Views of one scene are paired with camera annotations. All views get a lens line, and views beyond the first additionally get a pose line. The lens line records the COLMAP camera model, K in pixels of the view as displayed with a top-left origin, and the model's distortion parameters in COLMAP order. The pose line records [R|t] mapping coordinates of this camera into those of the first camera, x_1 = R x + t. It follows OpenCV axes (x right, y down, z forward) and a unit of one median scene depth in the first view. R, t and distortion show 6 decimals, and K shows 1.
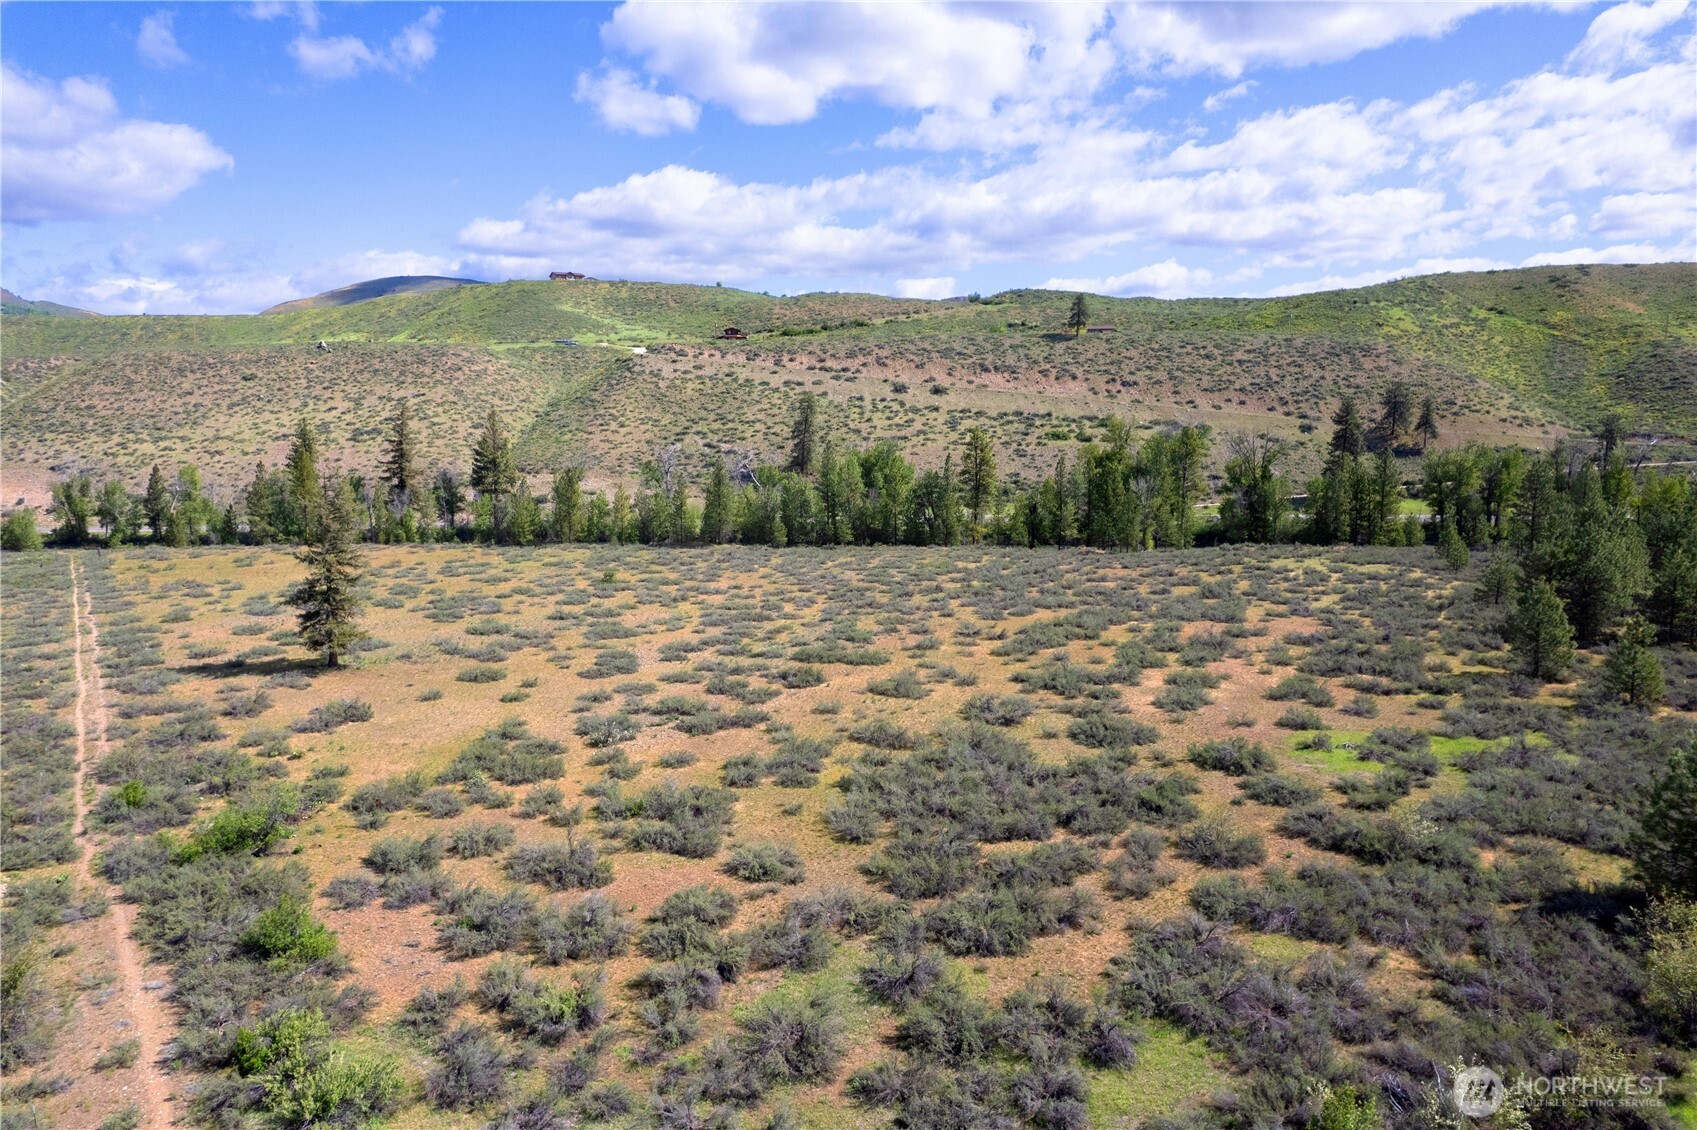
lens RADIAL K [[1039.8, 0, 847.3], [0, 1039.8, 516.1], [0, 0, 1]] dist [-0.064558, 0.058313]
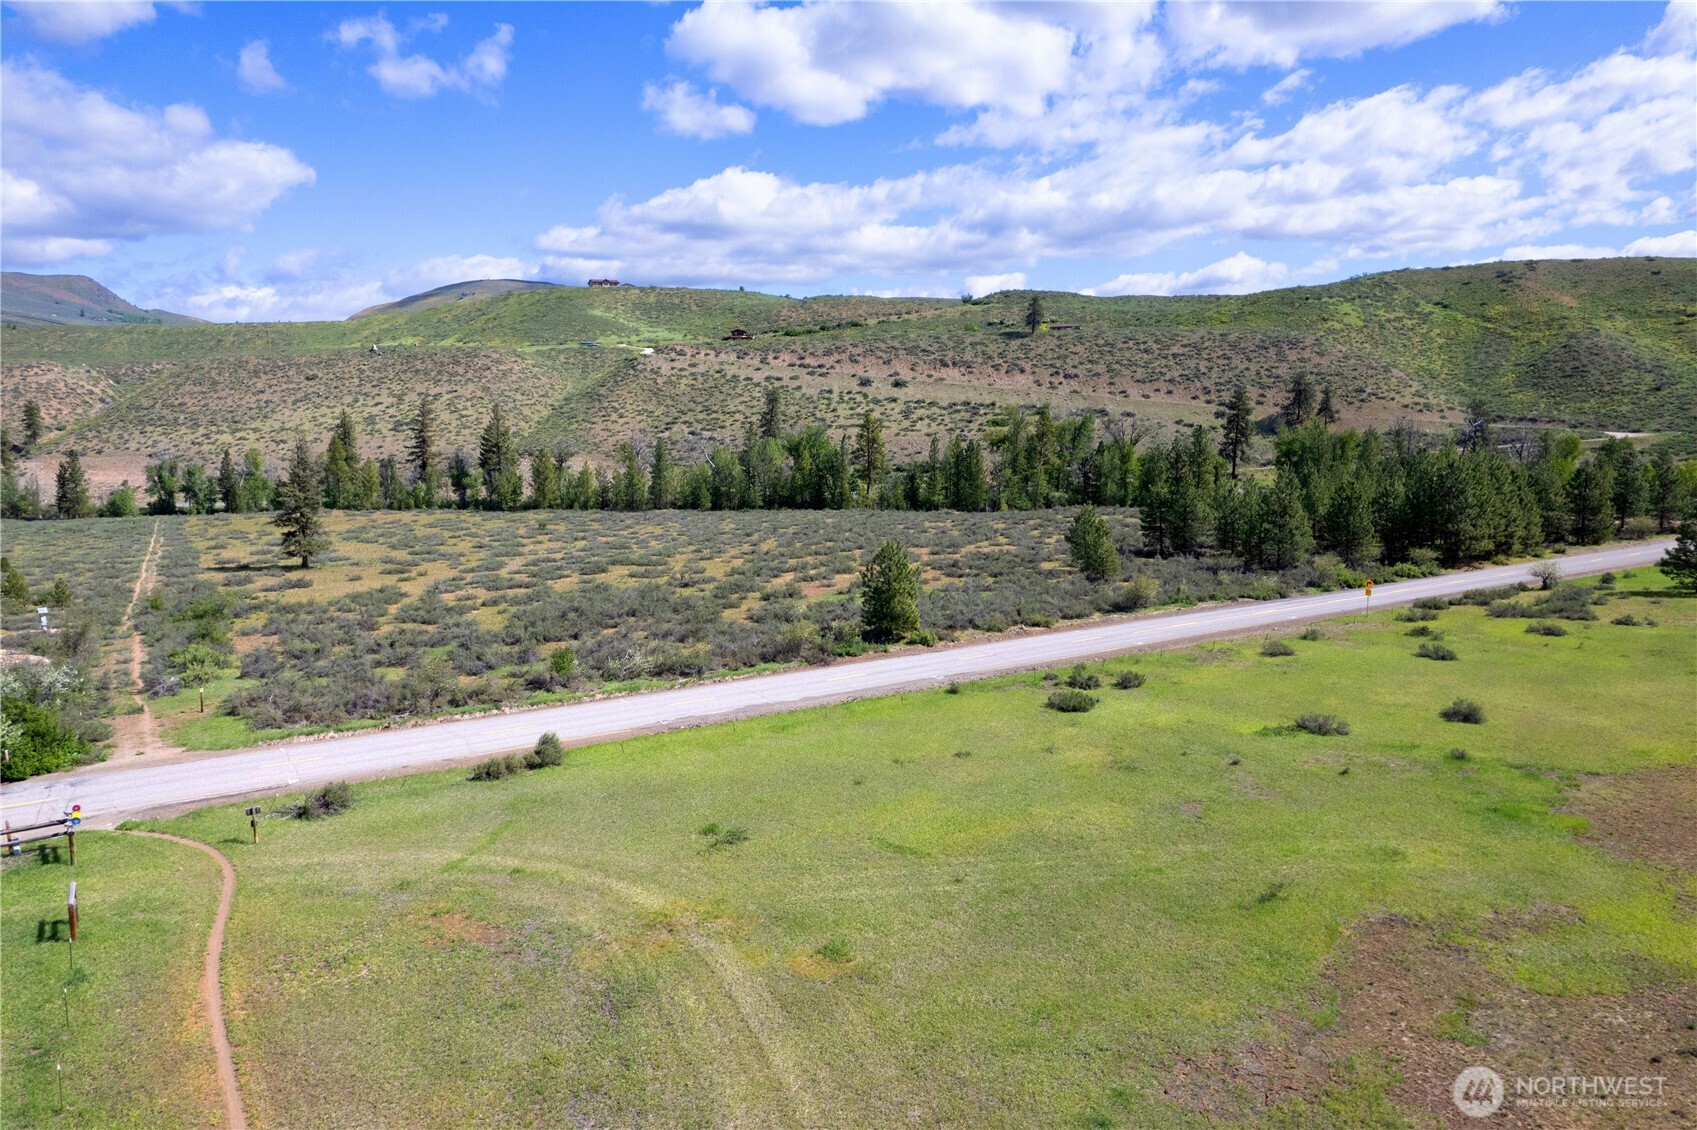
lens RADIAL K [[1039.8, 0, 847.3], [0, 1039.8, 516.1], [0, 0, 1]] dist [-0.064558, 0.058313]
pose [[0.997345, 0.001259, -0.072807, 0.107337], [-0.001122, 0.999998, 0.001920, 0.018841], [0.072809, -0.001833, 0.997344, -0.116537]]
